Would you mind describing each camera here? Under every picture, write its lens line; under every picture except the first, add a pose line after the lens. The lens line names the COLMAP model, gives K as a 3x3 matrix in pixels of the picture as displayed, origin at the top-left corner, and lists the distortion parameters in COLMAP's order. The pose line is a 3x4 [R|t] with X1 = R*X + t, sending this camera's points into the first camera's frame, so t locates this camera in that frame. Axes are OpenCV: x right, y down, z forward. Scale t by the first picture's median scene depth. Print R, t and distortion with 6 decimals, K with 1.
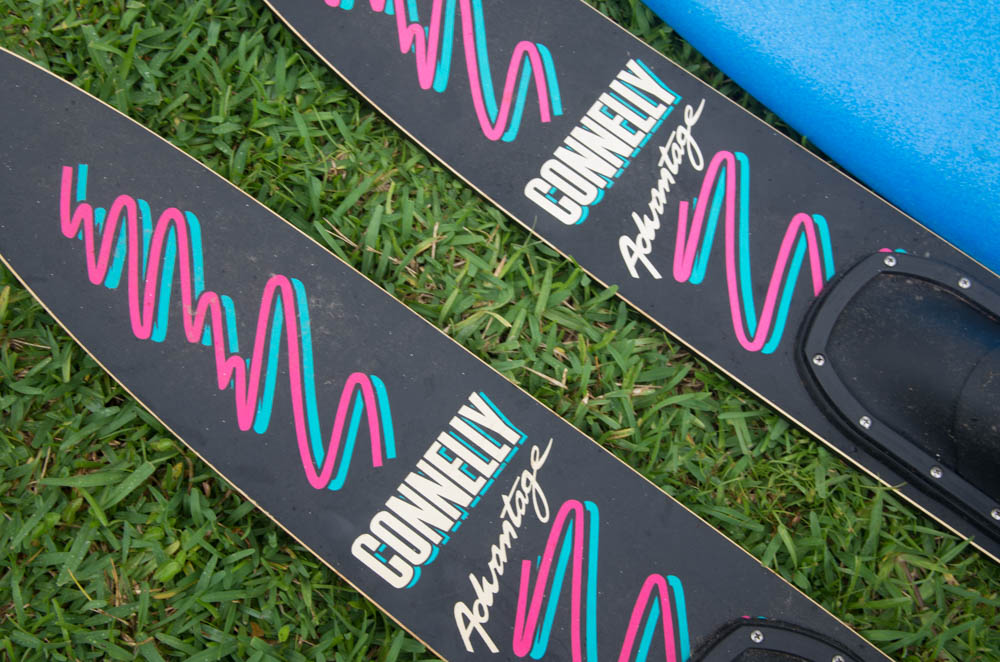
lens RADIAL K [[1358.3, 0, 498.5], [0, 1358.3, 330.5], [0, 0, 1]] dist [0.064744, 0.000000]
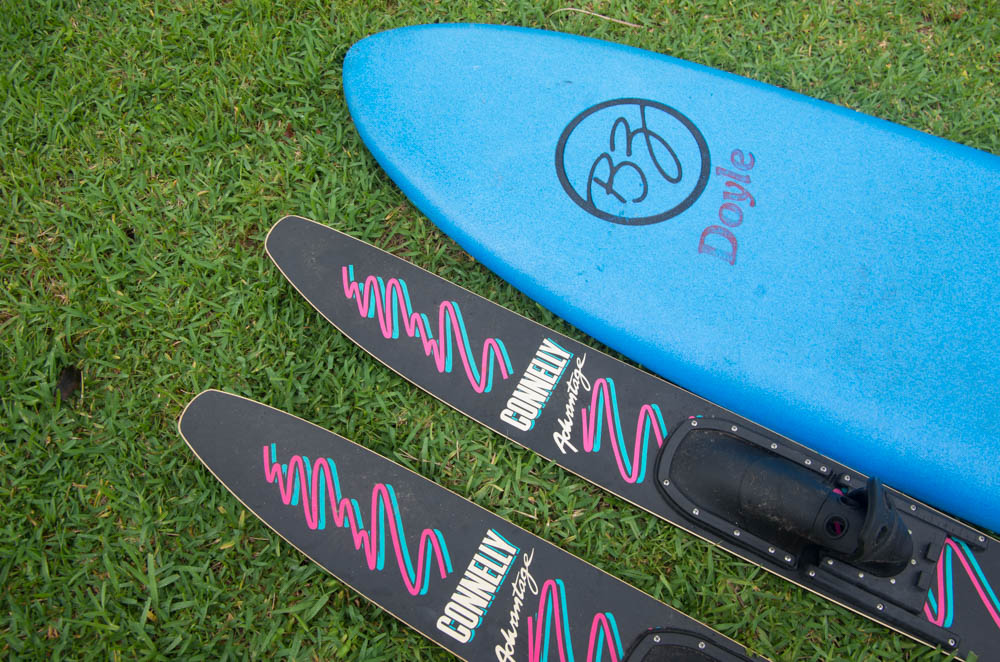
lens RADIAL K [[790.2, 0, 501.0], [0, 790.2, 330.7], [0, 0, 1]] dist [-0.048424, 0.008186]
pose [[0.986730, -0.161914, -0.012163, 0.055753], [0.158473, 0.976655, -0.145019, -0.062075], [0.035360, 0.141167, 0.989354, -0.119664]]
